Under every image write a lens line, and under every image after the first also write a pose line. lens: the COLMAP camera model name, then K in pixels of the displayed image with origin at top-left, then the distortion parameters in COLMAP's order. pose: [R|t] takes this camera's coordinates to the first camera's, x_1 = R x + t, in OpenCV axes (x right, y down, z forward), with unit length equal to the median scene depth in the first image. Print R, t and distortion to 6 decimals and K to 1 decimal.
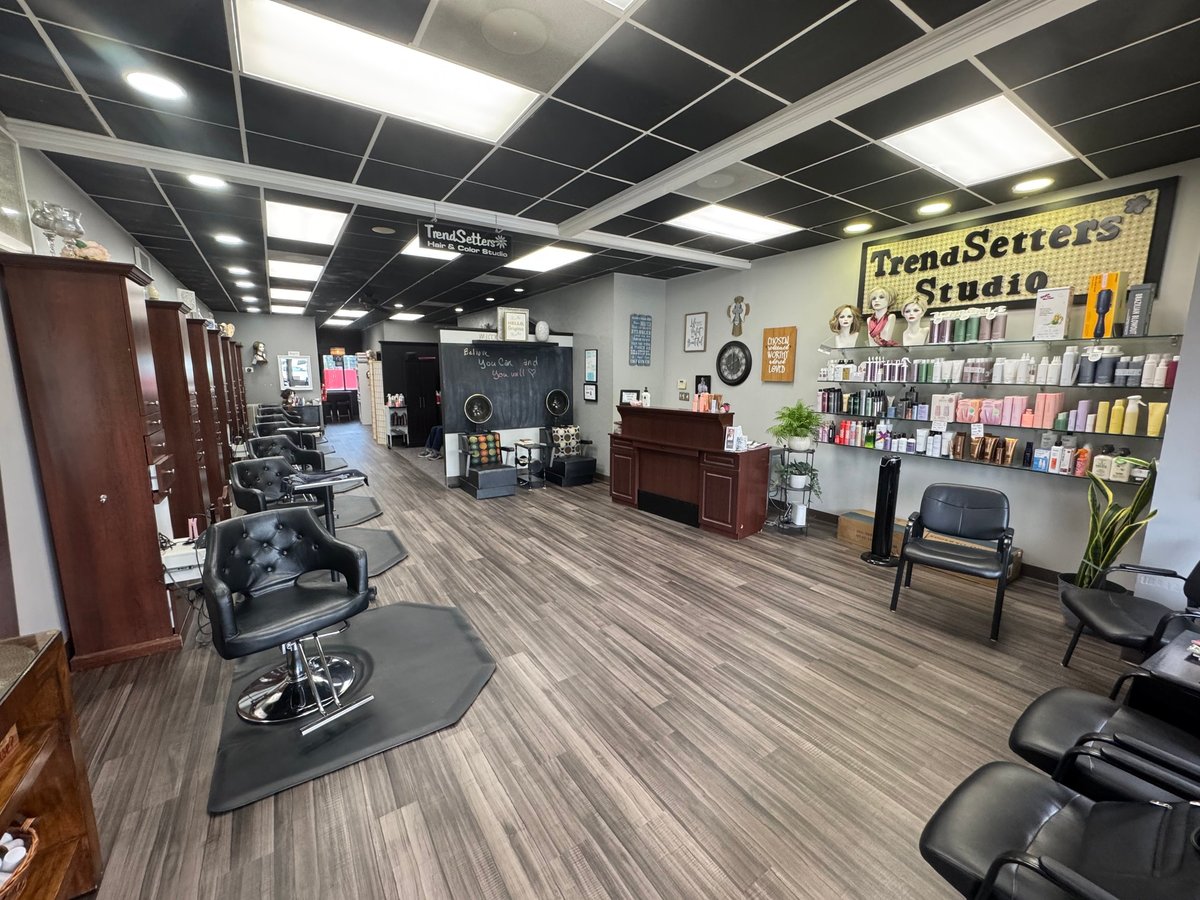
lens RADIAL K [[481.9, 0, 600.3], [0, 481.9, 446.8], [0, 0, 1]] dist [-0.001923, -0.000151]
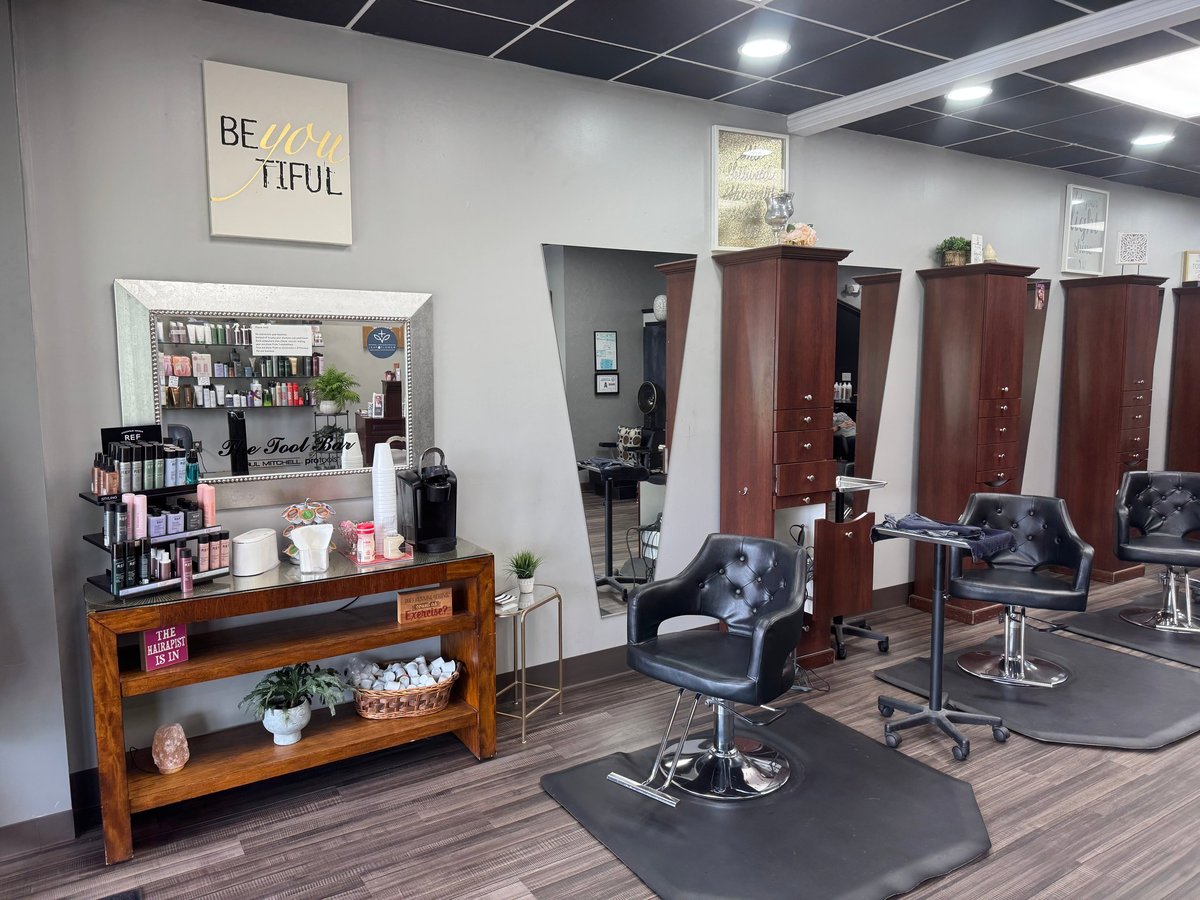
lens RADIAL K [[848.5, 0, 599.7], [0, 848.5, 450.1], [0, 0, 1]] dist [0.005518, 0.000033]
pose [[-0.027308, 0.111454, -0.993394, 0.460225], [-0.147754, 0.982399, 0.114282, -0.086367], [0.988647, 0.149898, -0.010360, 0.498311]]
